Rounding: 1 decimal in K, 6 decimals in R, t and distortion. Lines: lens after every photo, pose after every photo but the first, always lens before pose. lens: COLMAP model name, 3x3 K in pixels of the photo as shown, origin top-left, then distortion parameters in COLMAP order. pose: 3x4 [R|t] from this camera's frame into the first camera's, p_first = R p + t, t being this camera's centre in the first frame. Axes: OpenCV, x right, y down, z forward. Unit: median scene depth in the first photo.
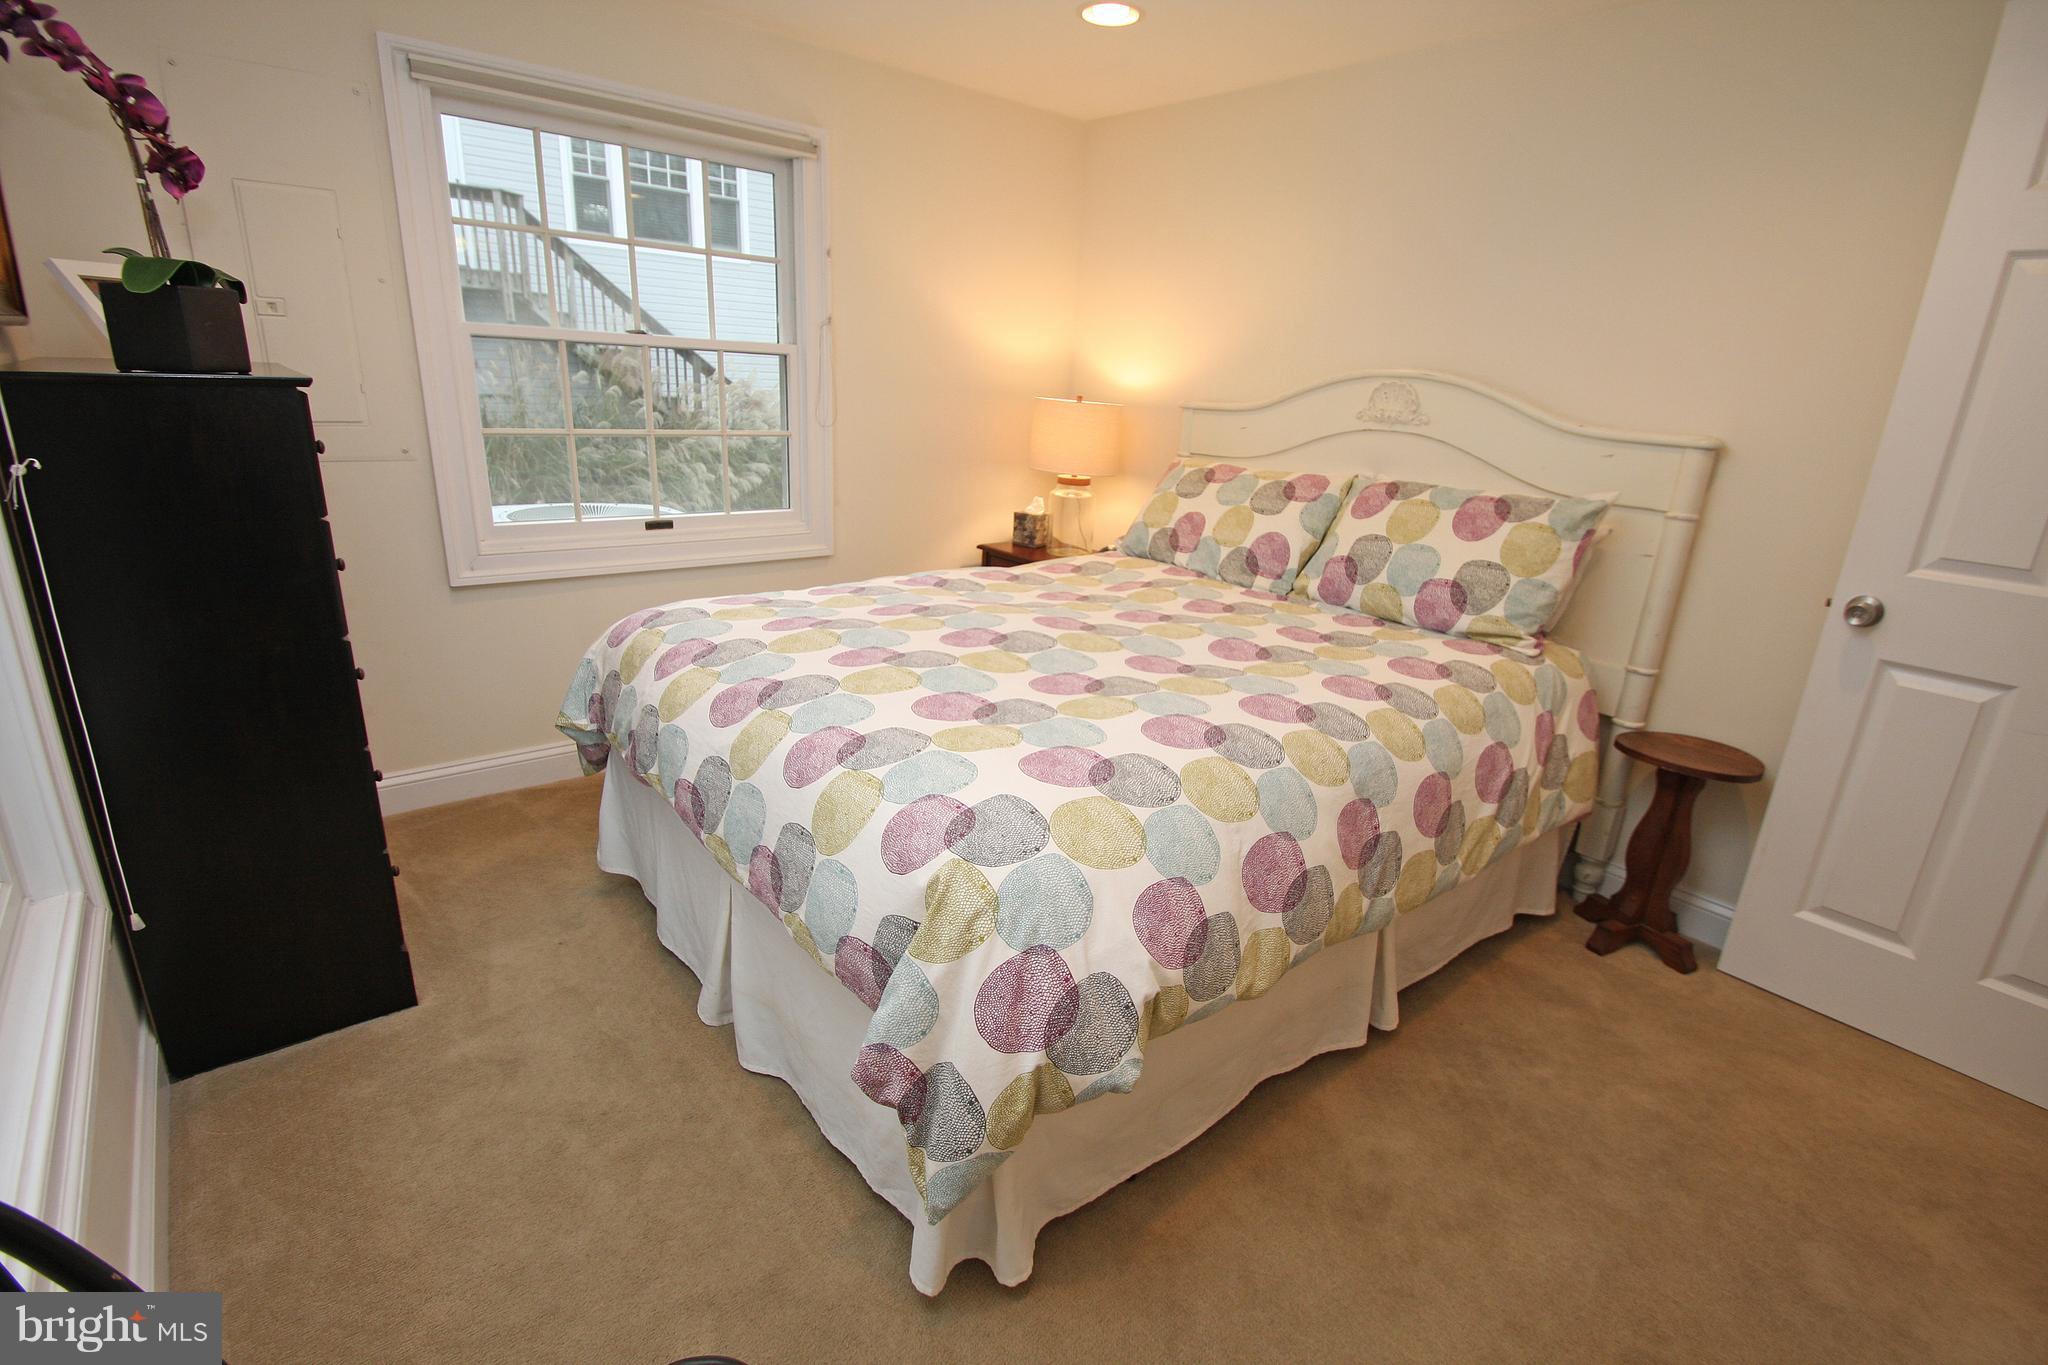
lens RADIAL K [[961.9, 0, 1036.5], [0, 961.9, 691.0], [0, 0, 1]] dist [0.018731, -0.020300]
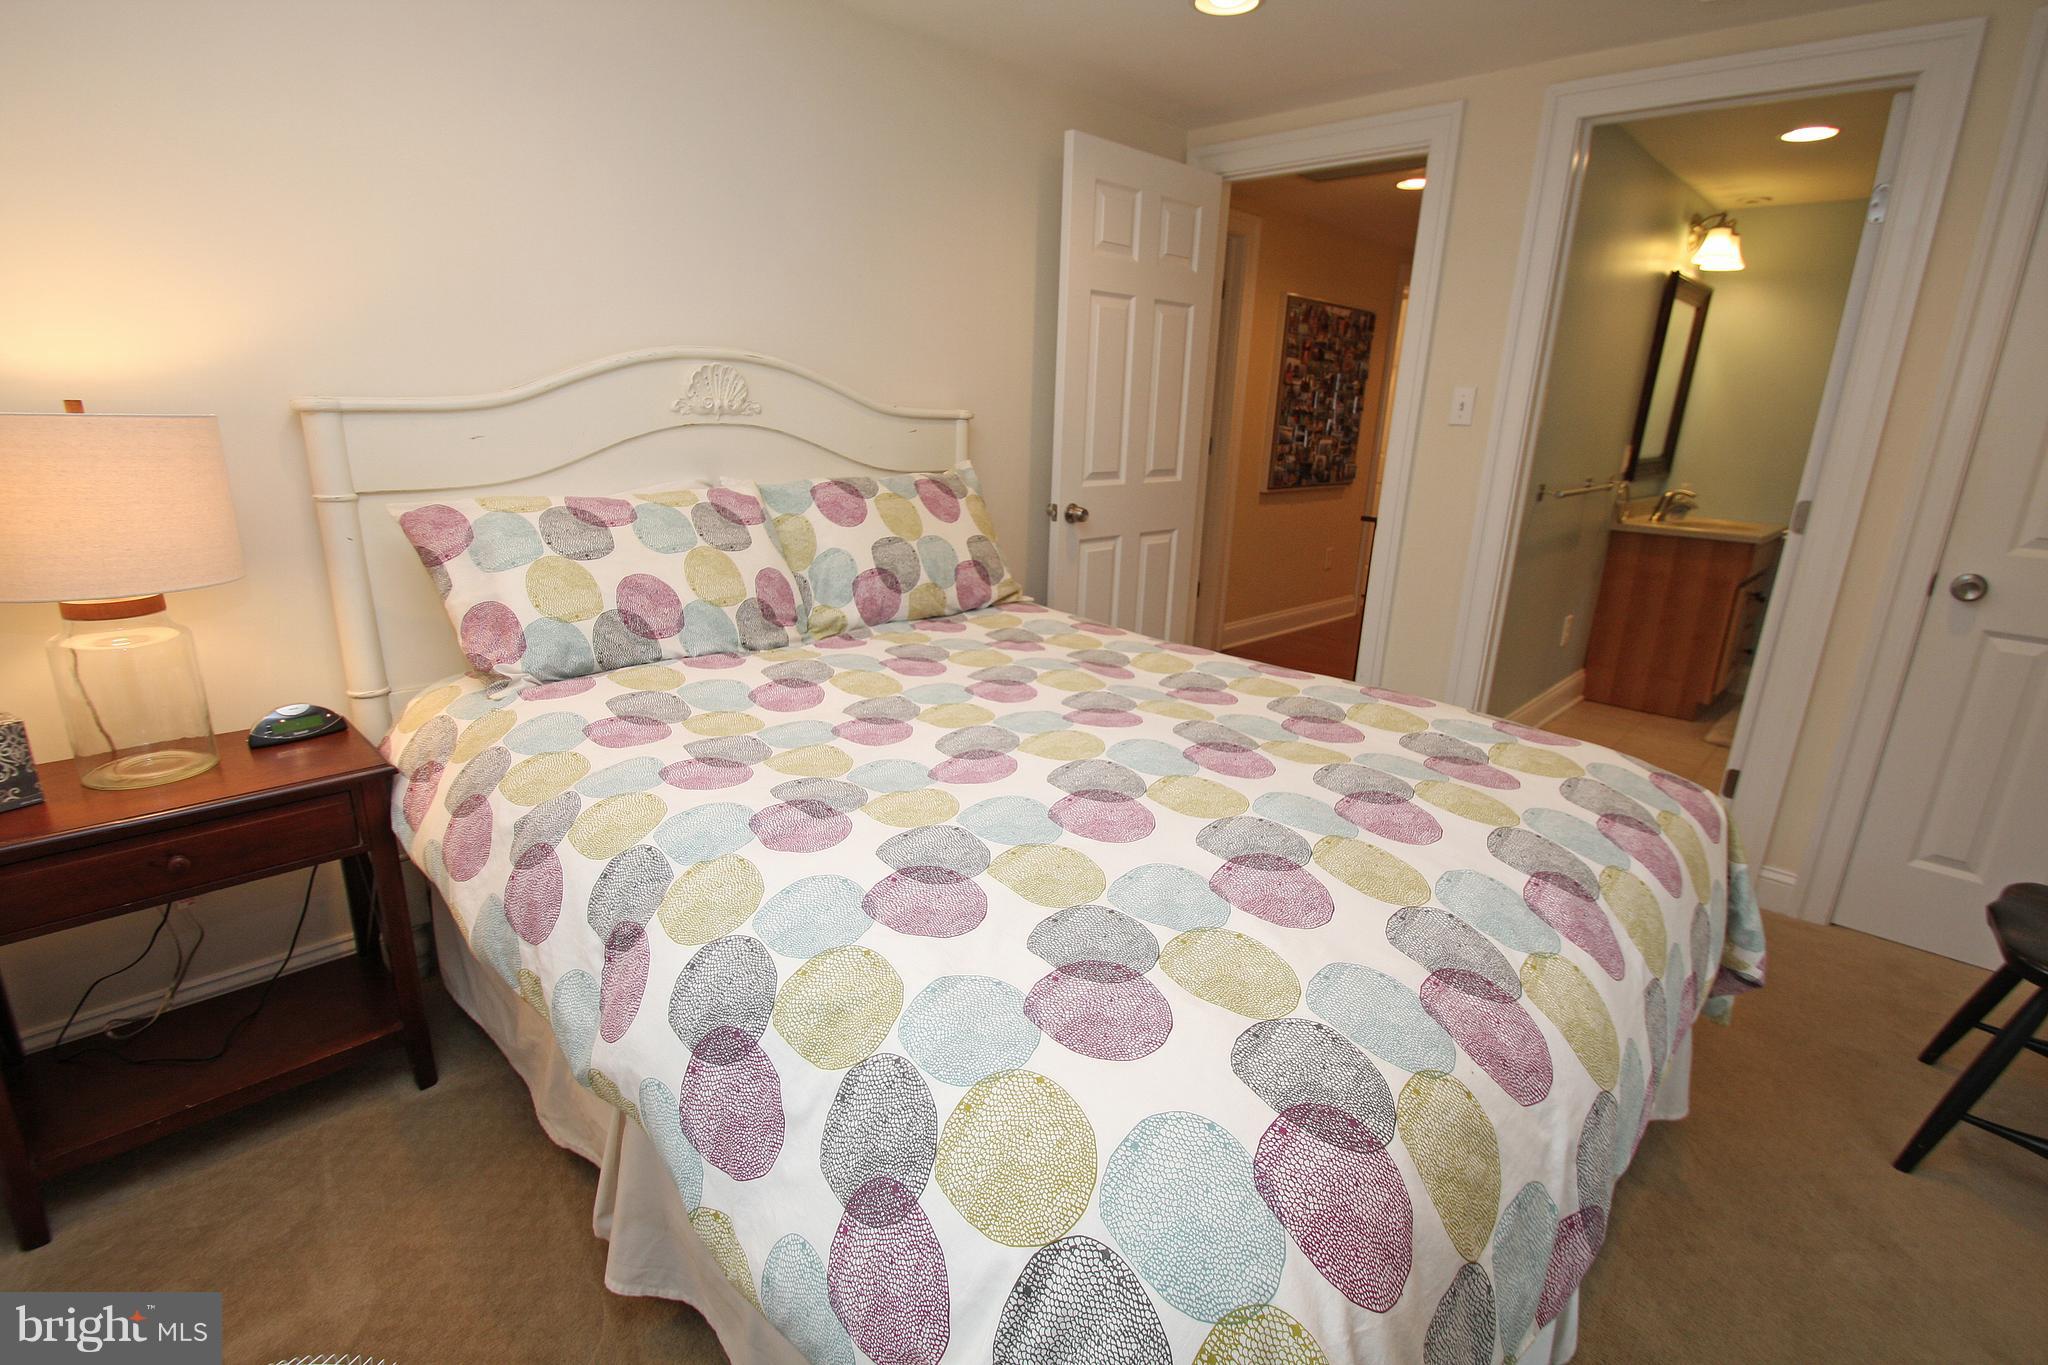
lens RADIAL K [[961.9, 0, 1036.5], [0, 961.9, 691.0], [0, 0, 1]] dist [0.018731, -0.020300]
pose [[-0.115305, -0.342872, 0.932279, -0.566660], [0.268546, 0.892829, 0.361578, -0.321315], [-0.956341, 0.292052, -0.010871, 0.900724]]
